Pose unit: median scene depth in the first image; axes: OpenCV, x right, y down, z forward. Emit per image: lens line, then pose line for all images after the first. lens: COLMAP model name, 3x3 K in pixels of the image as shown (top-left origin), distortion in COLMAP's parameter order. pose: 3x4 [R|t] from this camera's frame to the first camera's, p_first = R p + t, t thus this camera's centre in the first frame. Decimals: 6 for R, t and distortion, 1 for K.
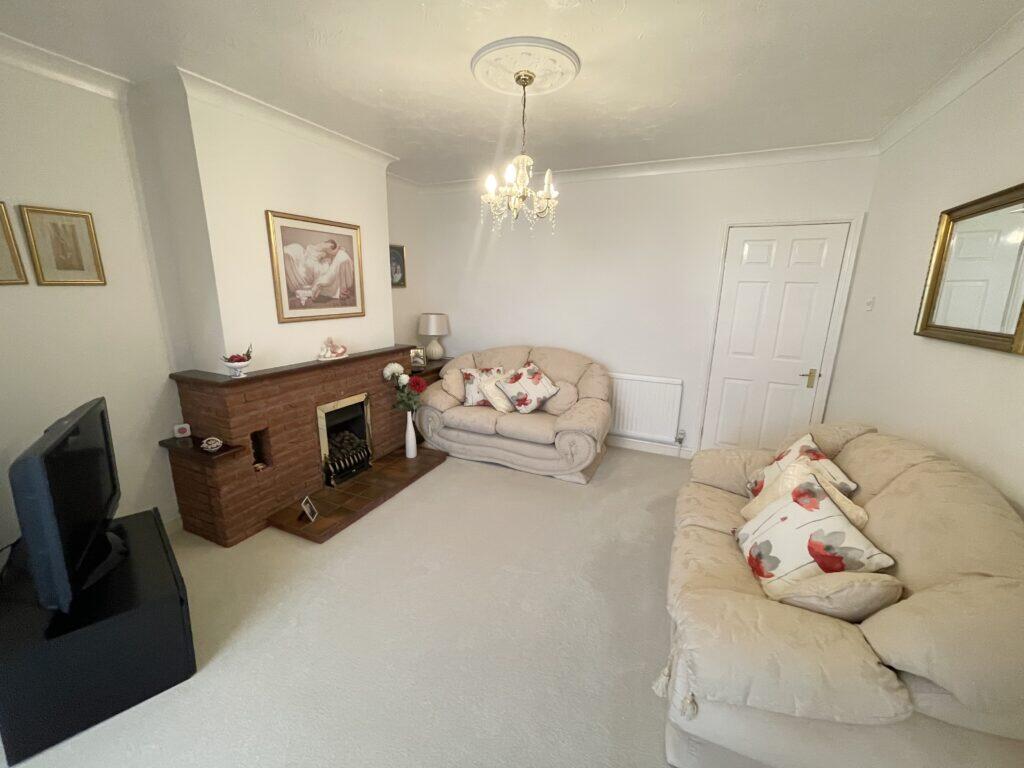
lens RADIAL K [[410.0, 0, 510.9], [0, 410.0, 384.4], [0, 0, 1]] dist [-0.000822, 0.000003]
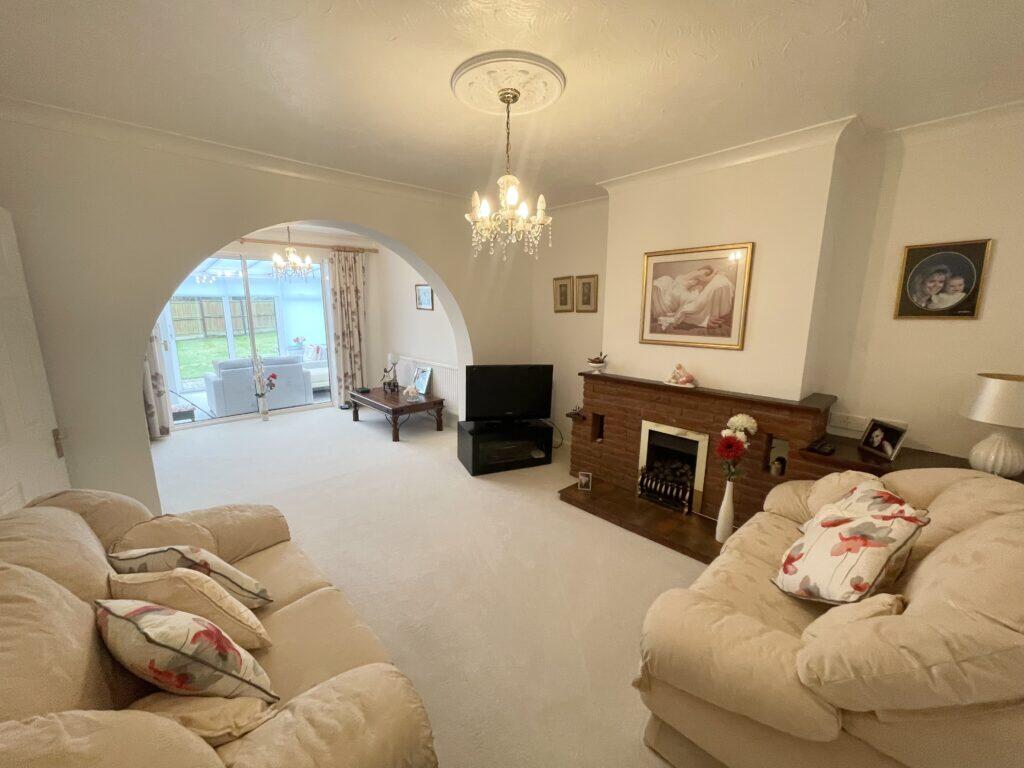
lens RADIAL K [[410.0, 0, 509.6], [0, 410.0, 385.7], [0, 0, 1]] dist [-0.000822, 0.000003]
pose [[-0.377627, 0.161772, -0.911717, 0.664530], [-0.224248, 0.939332, 0.259555, -0.240522], [0.898393, 0.302466, -0.318440, 0.996742]]
